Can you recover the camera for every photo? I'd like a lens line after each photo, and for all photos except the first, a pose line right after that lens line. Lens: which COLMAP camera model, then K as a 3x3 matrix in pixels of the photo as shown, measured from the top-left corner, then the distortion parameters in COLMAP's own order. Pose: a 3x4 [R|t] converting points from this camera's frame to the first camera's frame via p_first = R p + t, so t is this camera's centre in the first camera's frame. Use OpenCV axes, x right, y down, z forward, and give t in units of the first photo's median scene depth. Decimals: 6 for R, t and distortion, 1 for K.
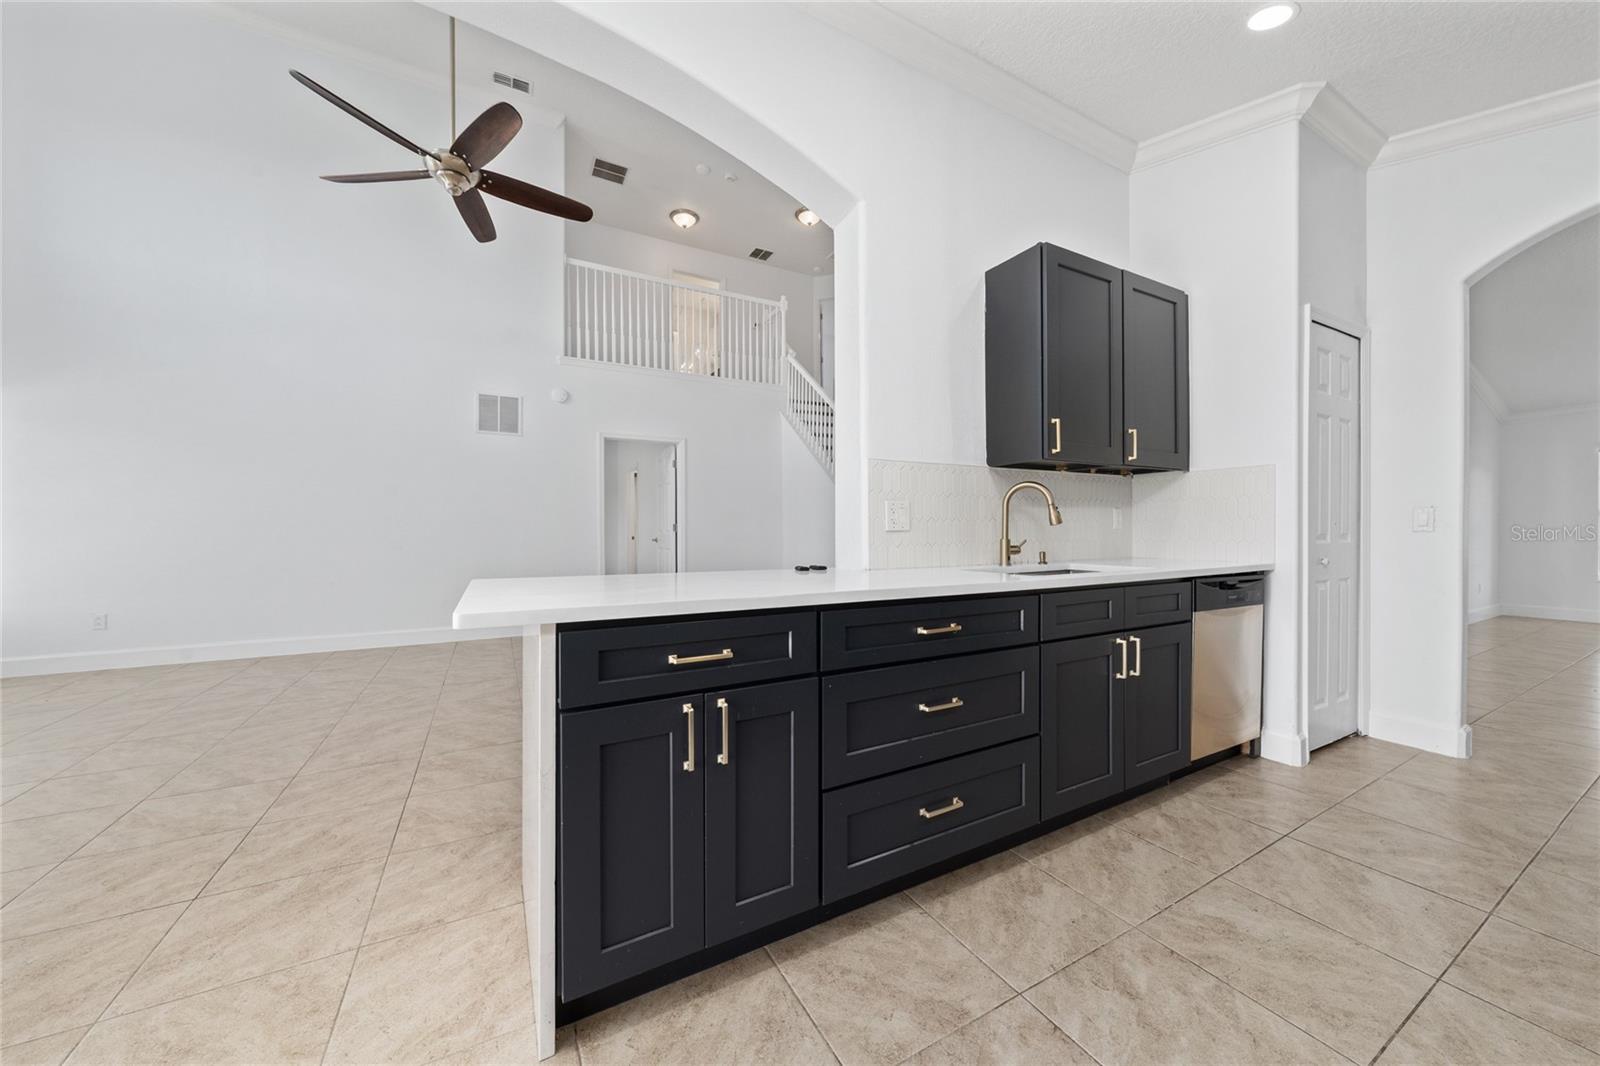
lens RADIAL K [[549.7, 0, 800.0], [0, 549.7, 533.0], [0, 0, 1]] dist [0.000351, -0.000077]
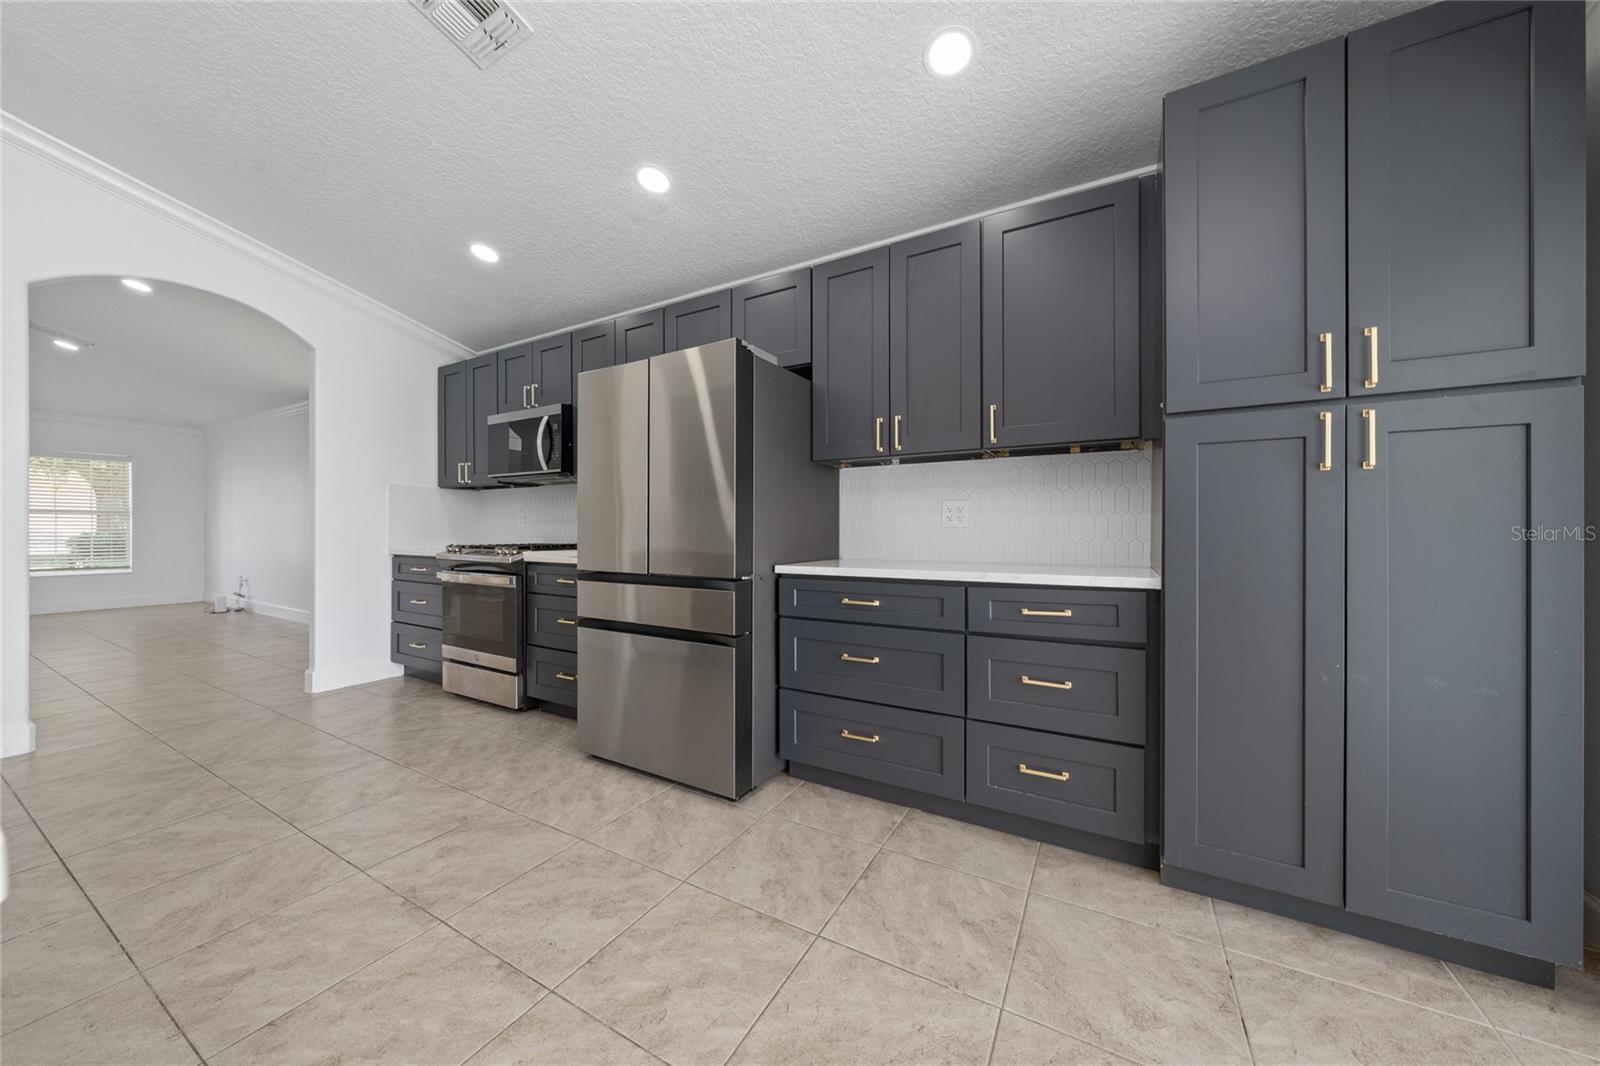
lens RADIAL K [[549.7, 0, 800.0], [0, 549.7, 533.0], [0, 0, 1]] dist [0.000351, -0.000077]
pose [[-0.533748, -0.001891, 0.845642, -0.676692], [0.000775, 0.999996, 0.002725, 0.003975], [-0.845643, 0.002110, -0.533744, 0.543730]]
